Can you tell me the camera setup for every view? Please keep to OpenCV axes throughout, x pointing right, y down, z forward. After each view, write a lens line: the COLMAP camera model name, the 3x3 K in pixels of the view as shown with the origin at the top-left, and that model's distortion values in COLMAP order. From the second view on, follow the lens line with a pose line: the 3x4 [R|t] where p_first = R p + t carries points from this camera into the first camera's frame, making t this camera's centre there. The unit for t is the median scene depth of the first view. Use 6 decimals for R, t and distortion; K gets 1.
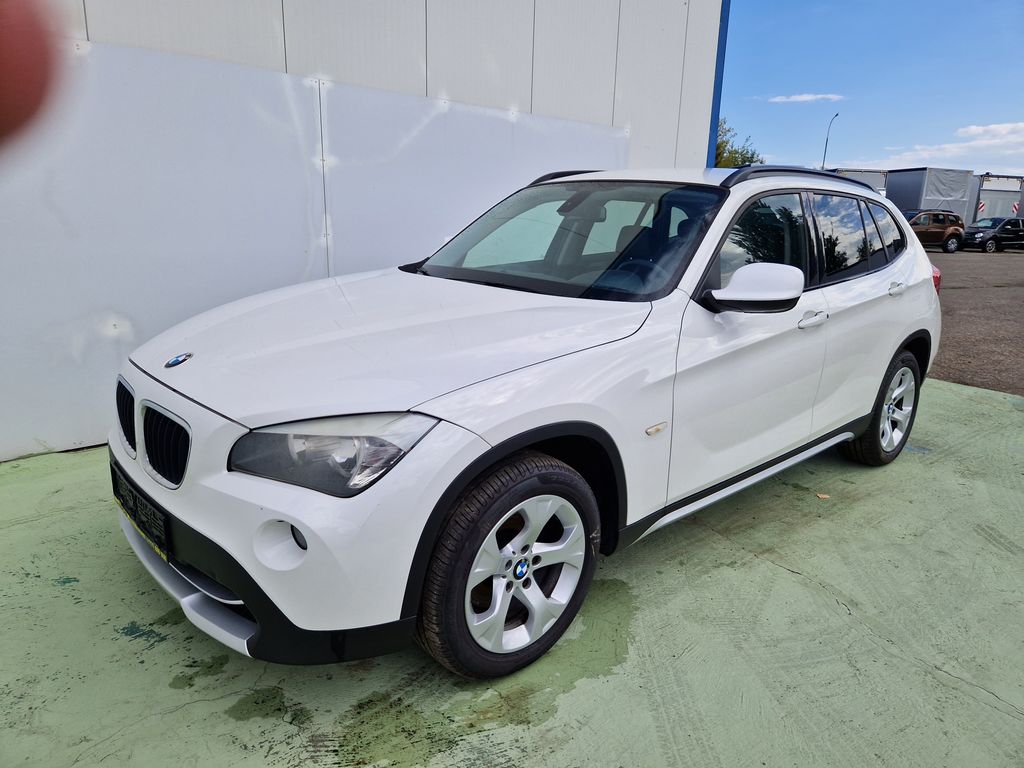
lens RADIAL K [[681.2, 0, 508.1], [0, 681.2, 392.2], [0, 0, 1]] dist [0.054631, -0.042266]
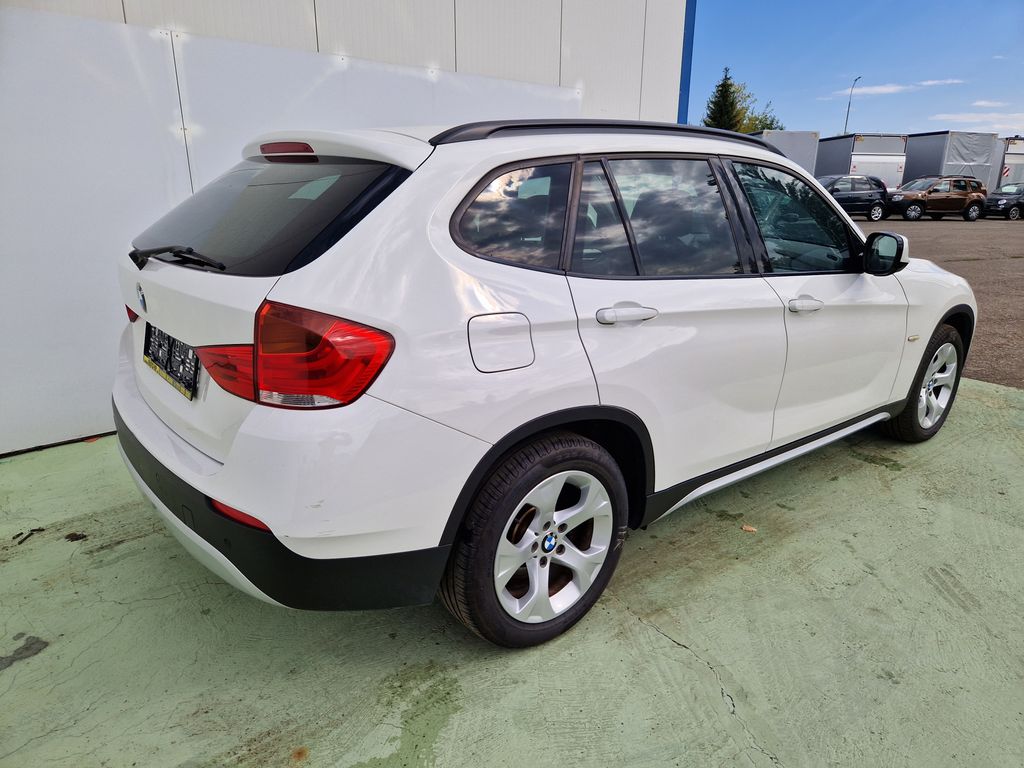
lens RADIAL K [[681.2, 0, 519.6], [0, 681.2, 401.8], [0, 0, 1]] dist [0.054631, -0.042266]
pose [[0.999805, -0.013062, -0.014833, 0.151757], [0.013754, 0.998772, 0.047598, -0.035915], [0.014193, -0.047793, 0.998756, 0.136660]]
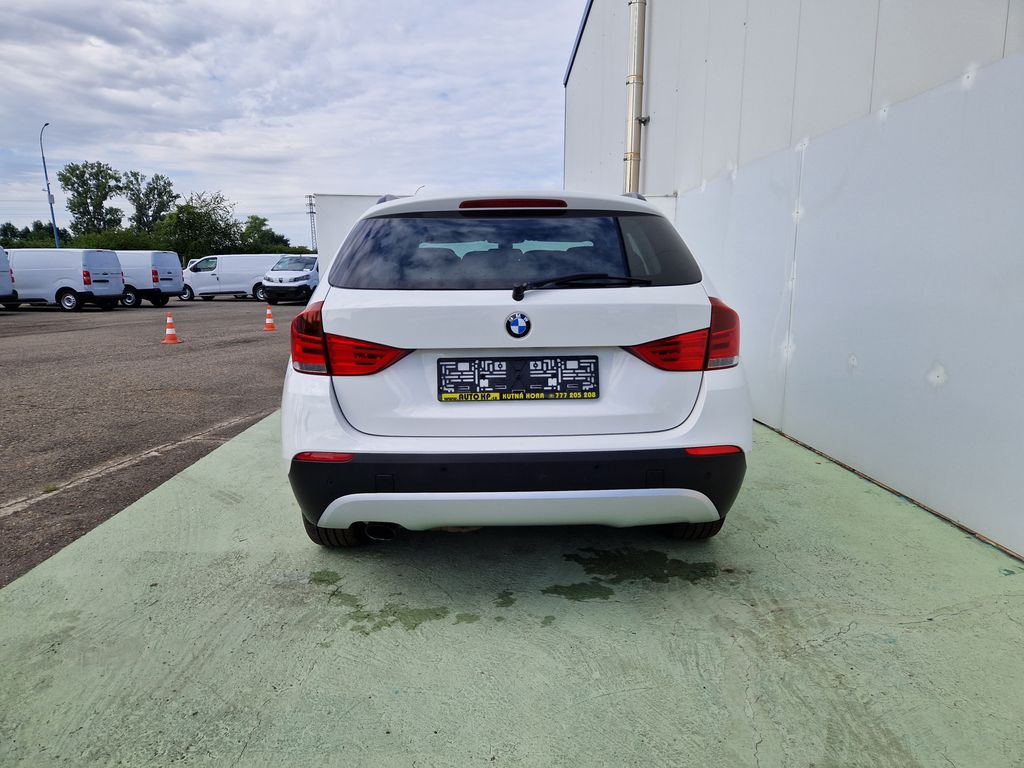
lens RADIAL K [[681.2, 0, 512.1], [0, 681.2, 395.2], [0, 0, 1]] dist [0.054631, -0.042266]
pose [[-0.650901, 0.104908, -0.751879, 0.893471], [-0.210328, 0.926716, 0.311383, -0.312624], [0.729445, 0.360821, -0.581135, 1.410587]]
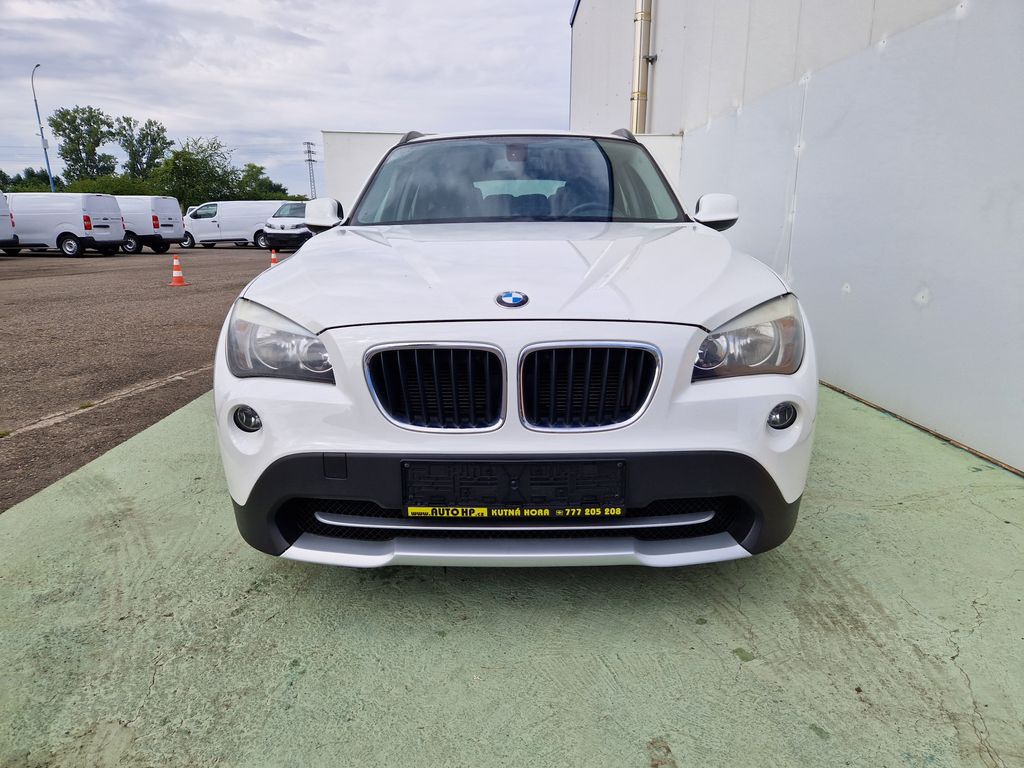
lens RADIAL K [[681.2, 0, 518.1], [0, 681.2, 391.9], [0, 0, 1]] dist [0.054631, -0.042266]
pose [[-0.647111, 0.149601, -0.747574, 0.944549], [-0.215654, 0.904595, 0.367697, -0.287706], [0.731259, 0.399158, -0.553112, 1.448667]]
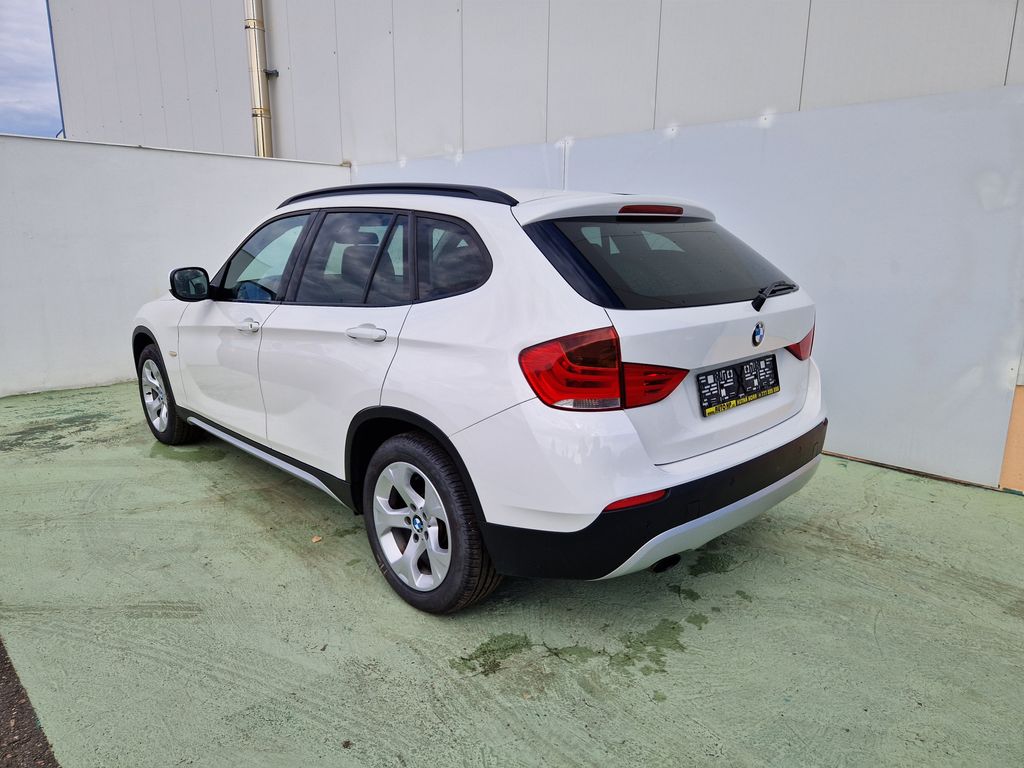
lens RADIAL K [[681.2, 0, 513.6], [0, 681.2, 395.5], [0, 0, 1]] dist [0.054631, -0.042266]
pose [[0.032055, 0.202012, -0.978858, 1.037115], [-0.261640, 0.946906, 0.186850, -0.210558], [0.964633, 0.250119, 0.083208, 0.888942]]
